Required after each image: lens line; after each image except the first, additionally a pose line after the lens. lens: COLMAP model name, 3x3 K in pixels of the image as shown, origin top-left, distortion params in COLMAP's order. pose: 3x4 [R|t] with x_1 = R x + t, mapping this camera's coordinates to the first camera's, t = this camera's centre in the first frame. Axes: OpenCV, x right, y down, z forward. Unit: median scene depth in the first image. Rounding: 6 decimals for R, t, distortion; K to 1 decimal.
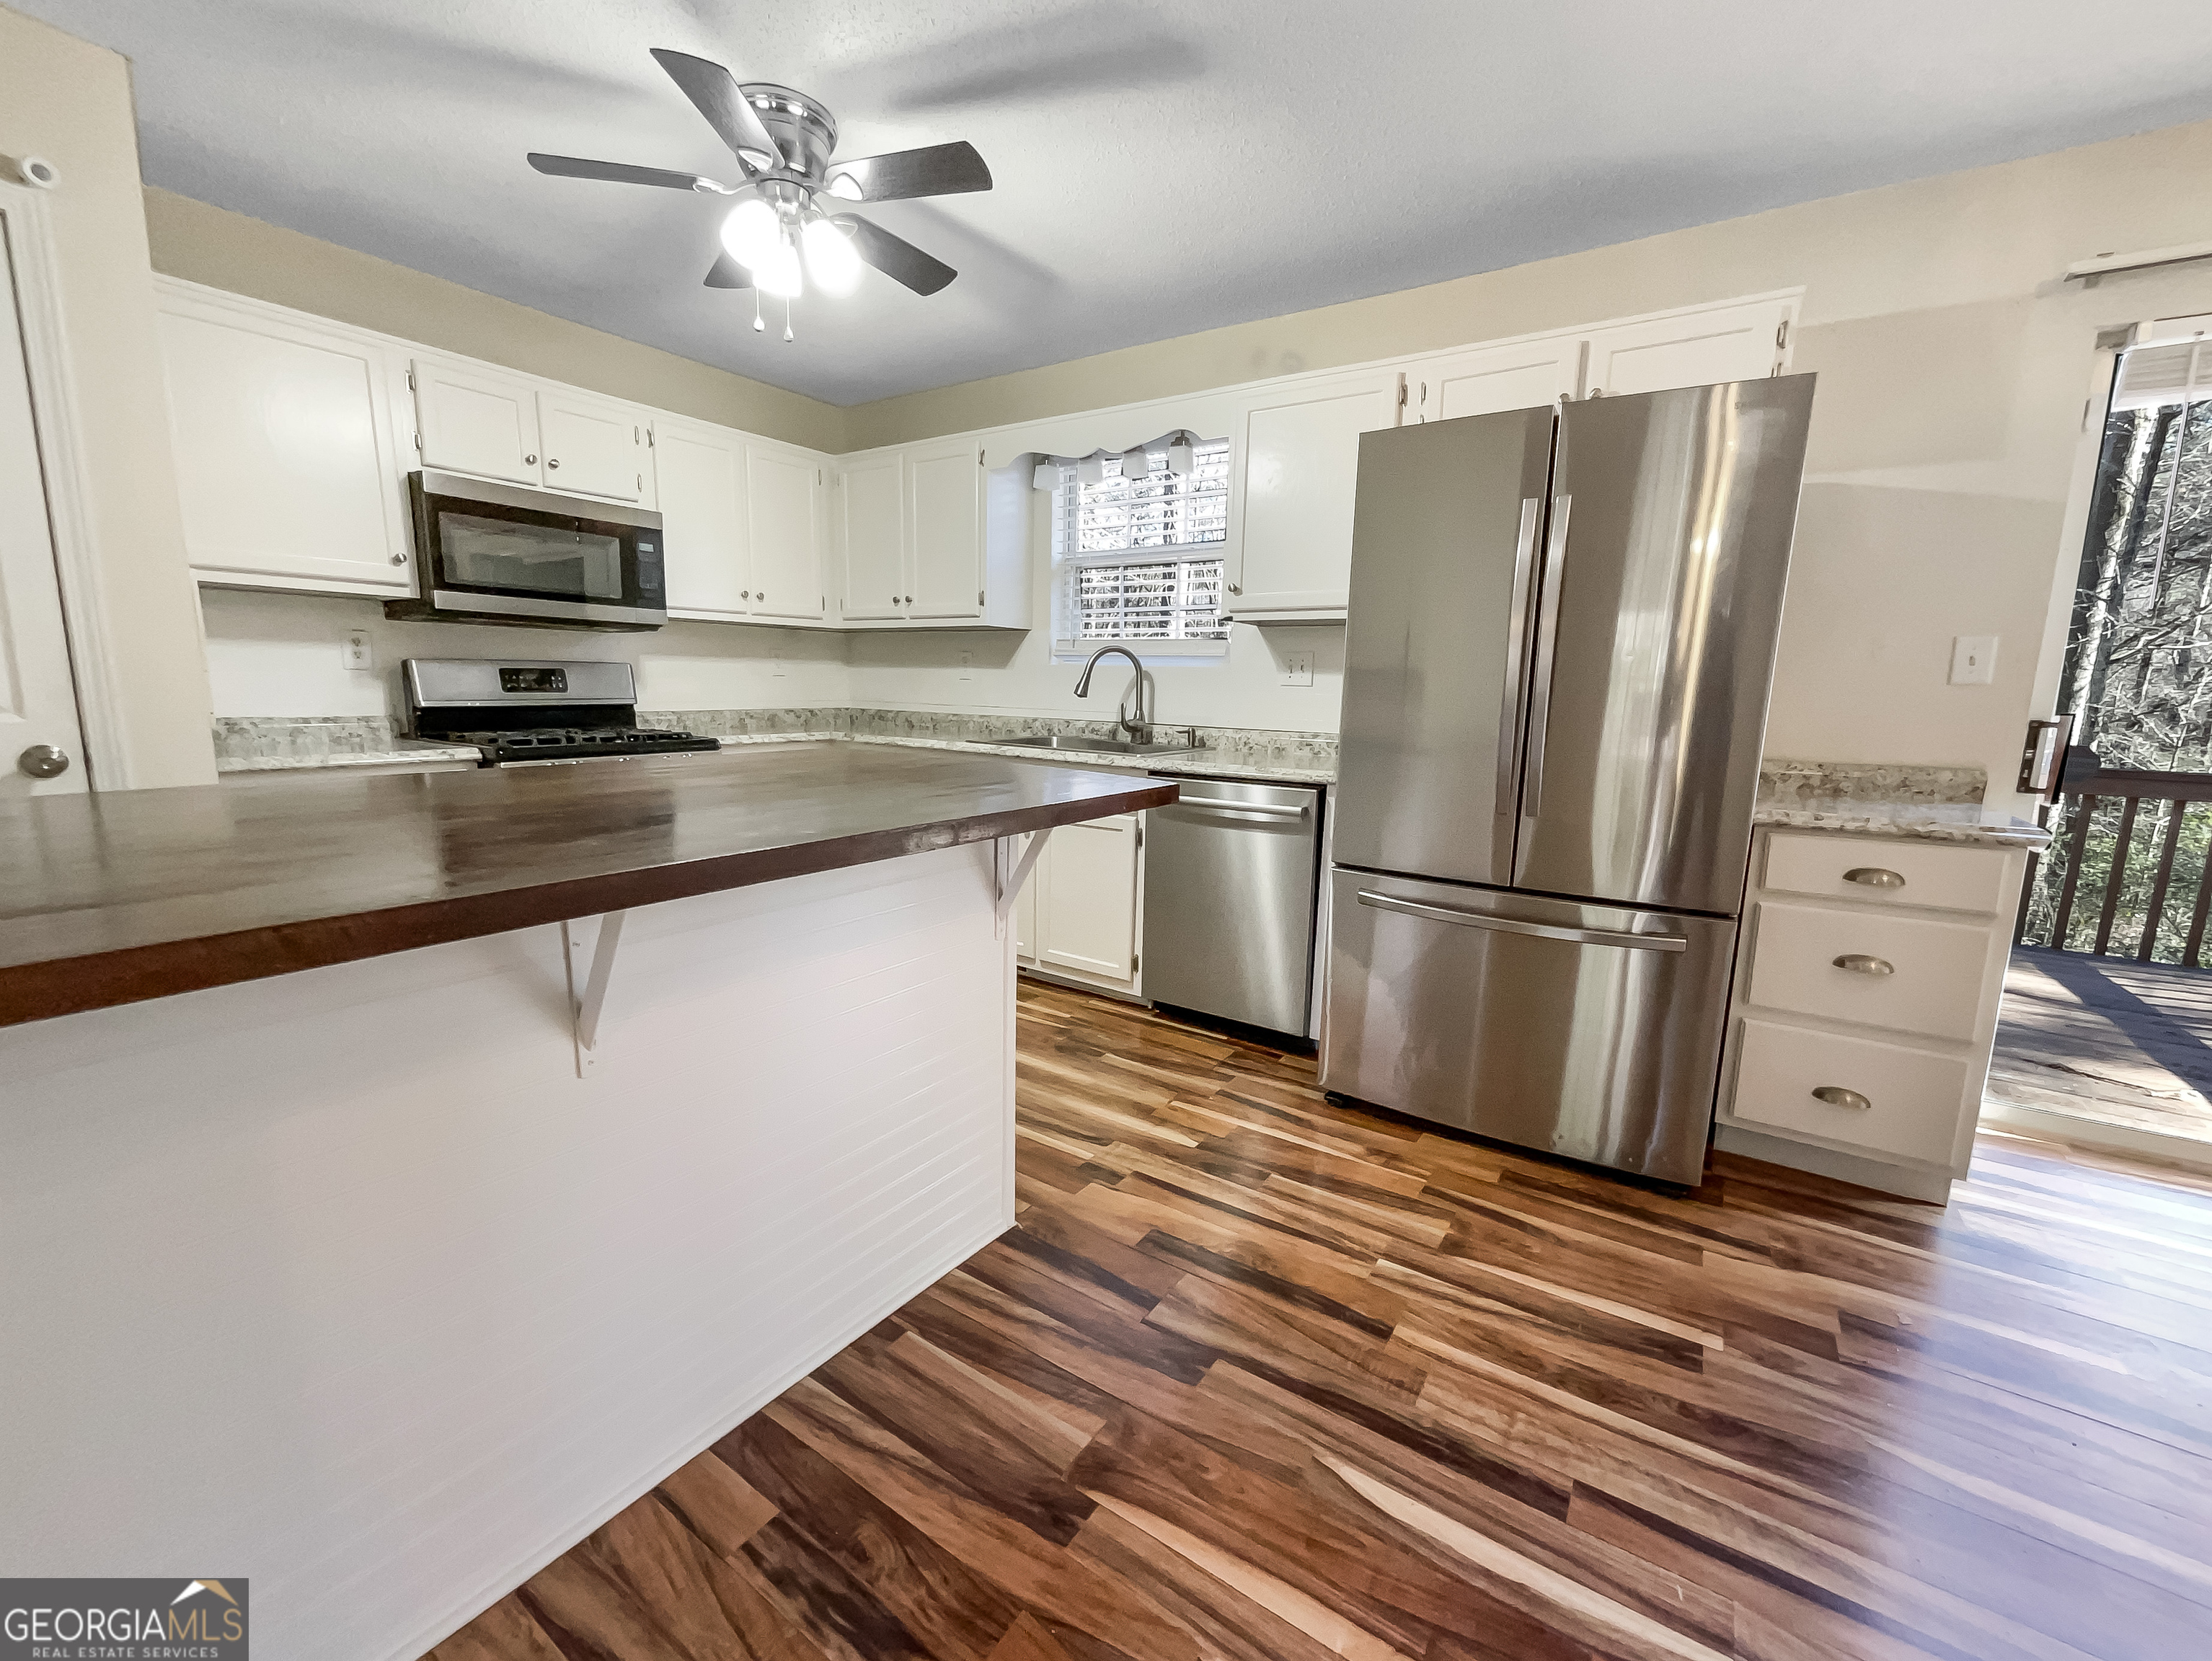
lens RADIAL K [[895.4, 0, 1103.7], [0, 895.4, 831.6], [0, 0, 1]] dist [-0.003122, 0.001136]
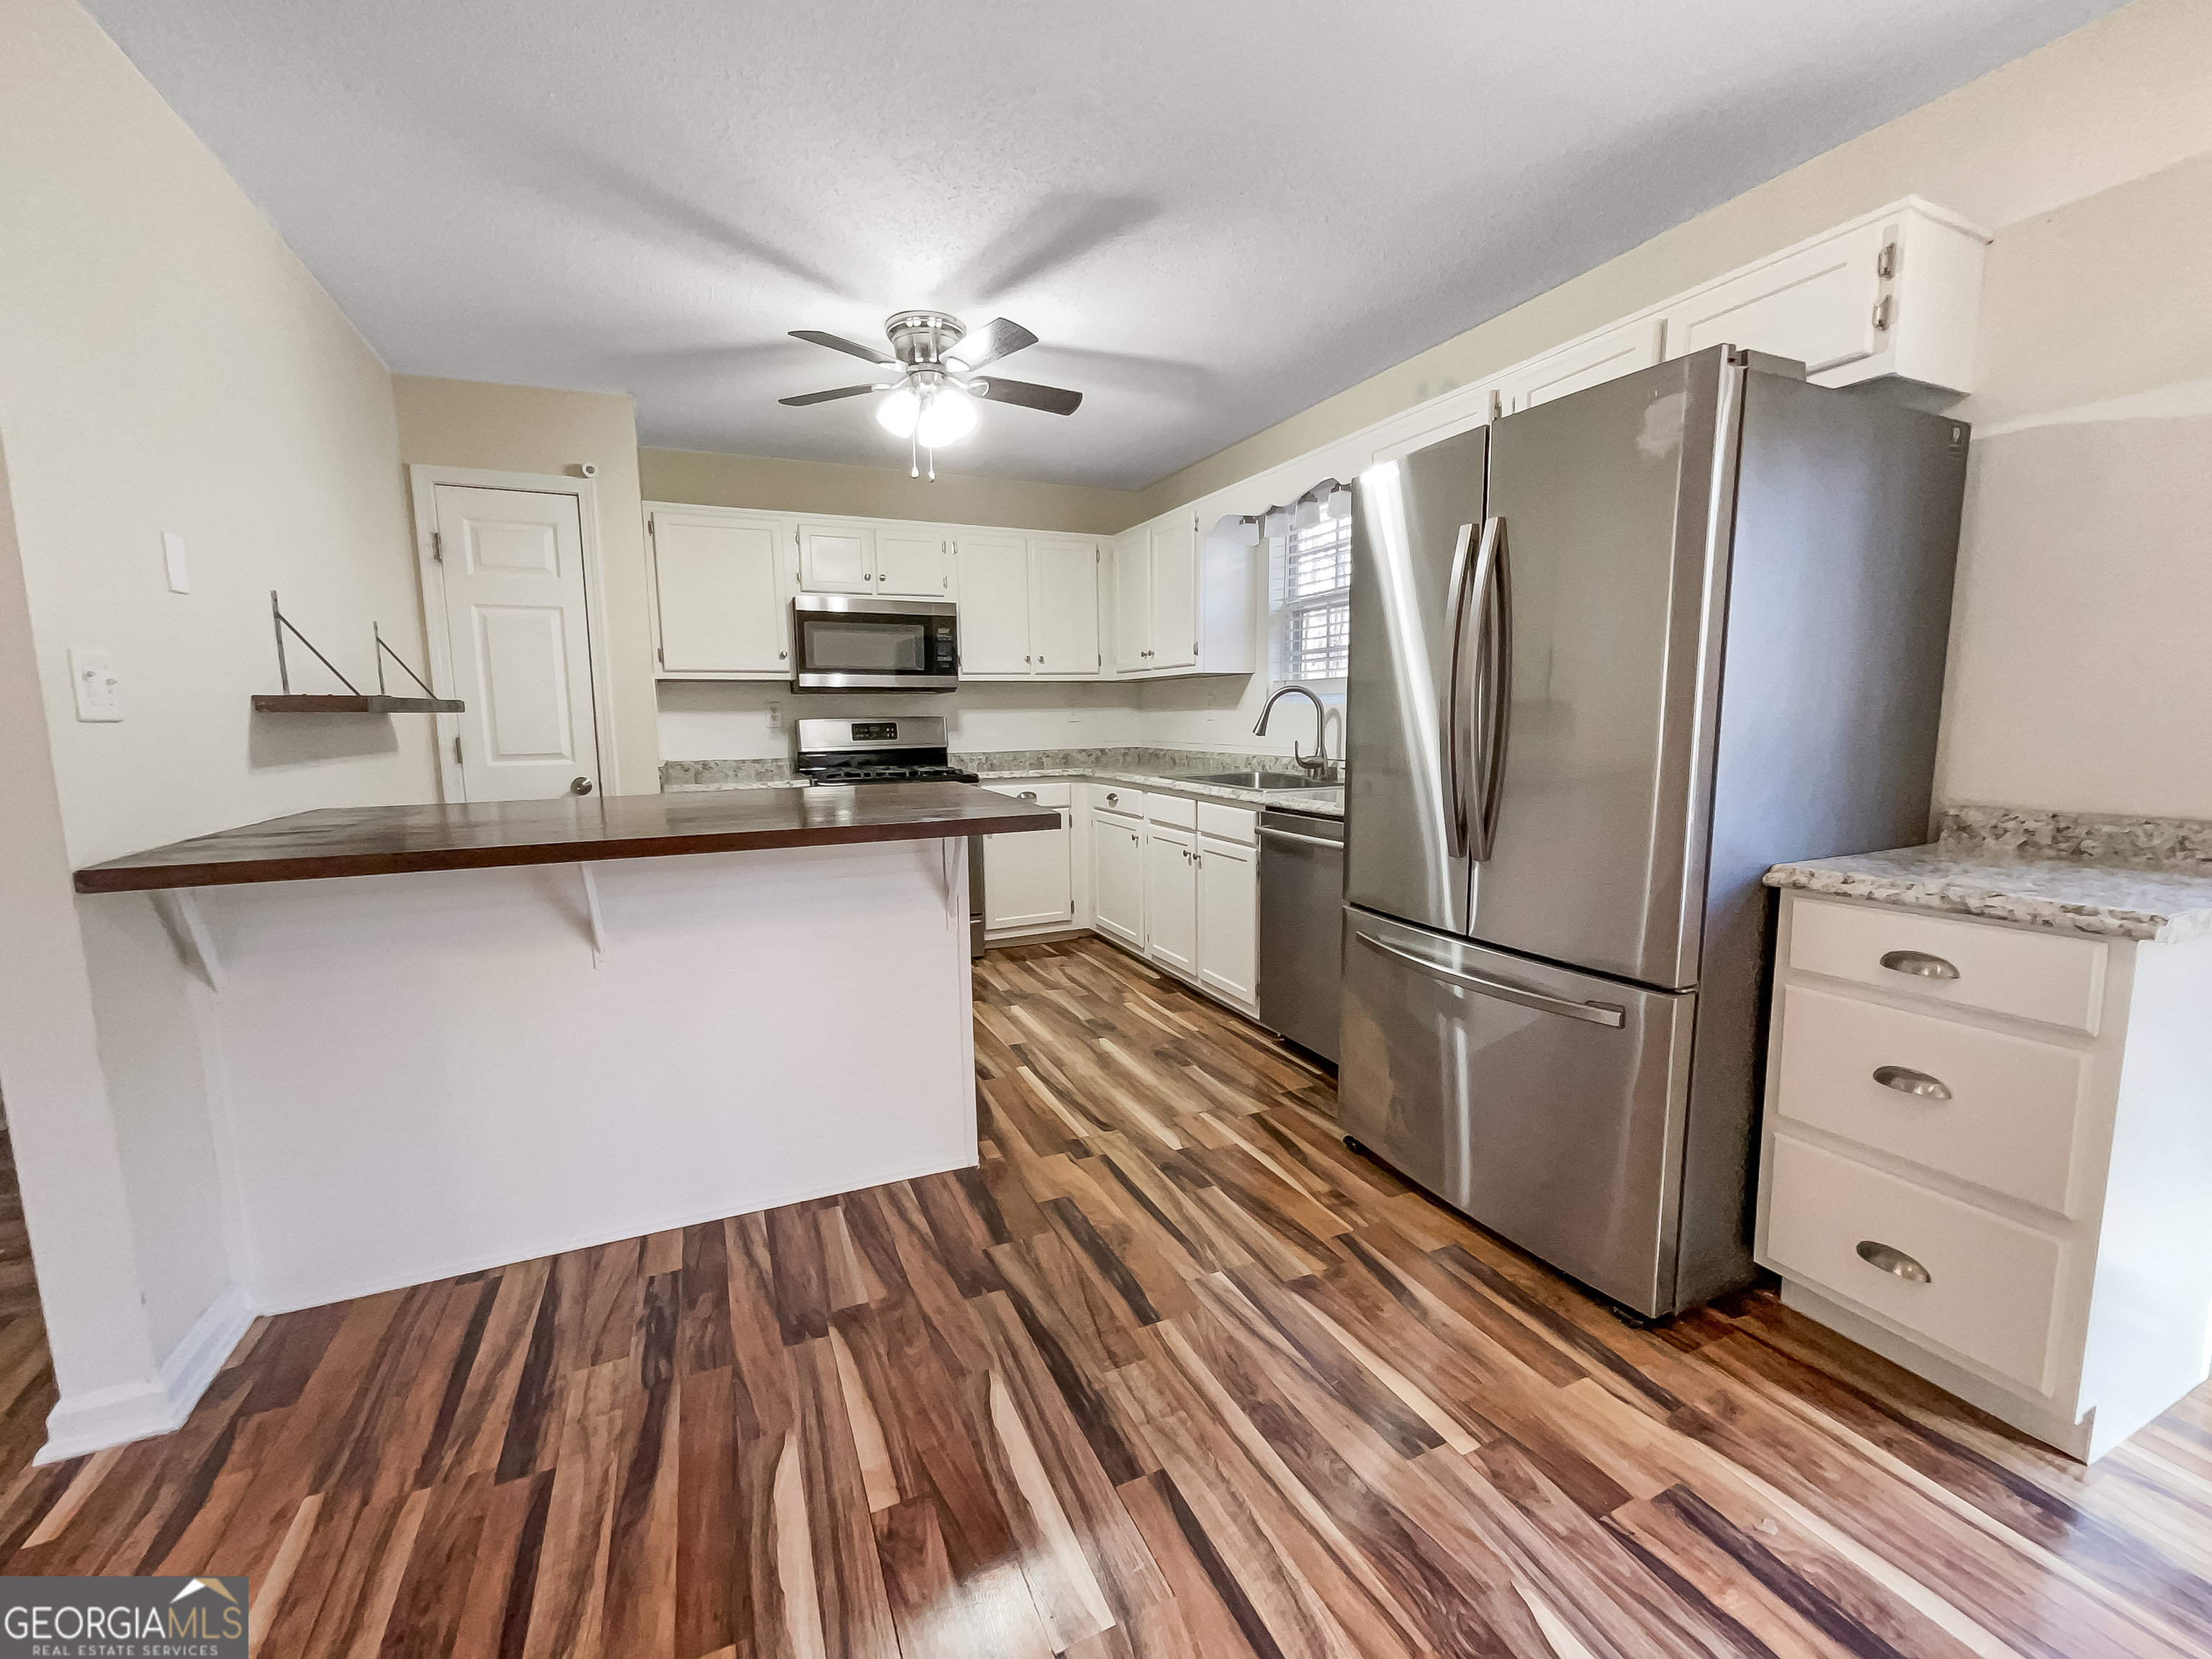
lens RADIAL K [[895.4, 0, 1101.6], [0, 895.4, 825.4], [0, 0, 1]] dist [-0.003122, 0.001136]
pose [[0.852128, 0.032530, -0.522322, 0.625053], [-0.056011, 0.998002, -0.029223, -0.004283], [0.520328, 0.054158, 0.852248, 0.006154]]
